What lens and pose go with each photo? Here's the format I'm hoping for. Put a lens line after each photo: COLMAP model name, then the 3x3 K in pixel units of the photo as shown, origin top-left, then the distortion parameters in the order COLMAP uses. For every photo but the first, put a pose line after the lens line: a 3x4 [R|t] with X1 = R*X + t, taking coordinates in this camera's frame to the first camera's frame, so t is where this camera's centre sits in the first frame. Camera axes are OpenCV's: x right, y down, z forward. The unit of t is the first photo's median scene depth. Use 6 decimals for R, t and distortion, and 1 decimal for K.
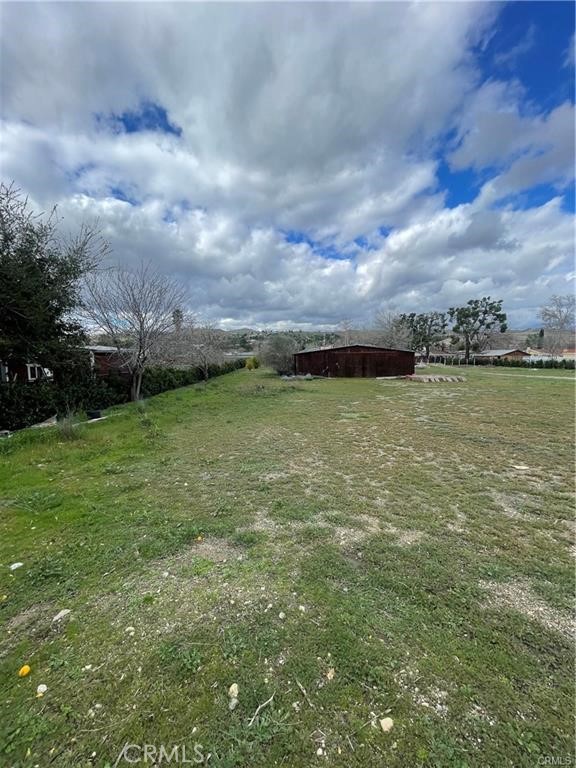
lens RADIAL K [[305.6, 0, 288.0], [0, 305.6, 384.0], [0, 0, 1]] dist [0.001592, 0.000466]
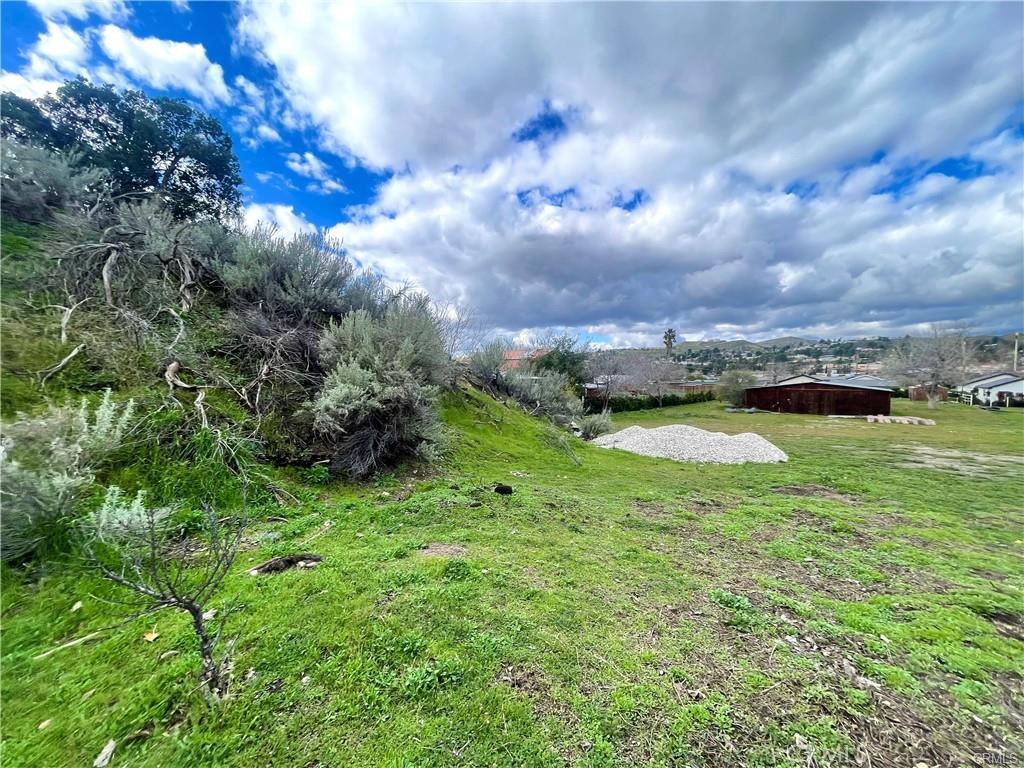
lens RADIAL K [[407.5, 0, 514.3], [0, 407.5, 387.0], [0, 0, 1]] dist [0.001592, 0.000466]
pose [[0.740733, 0.026814, -0.671265, 0.398848], [-0.072999, 0.996499, -0.040747, 0.014941], [0.667822, 0.079184, 0.740097, -0.641821]]
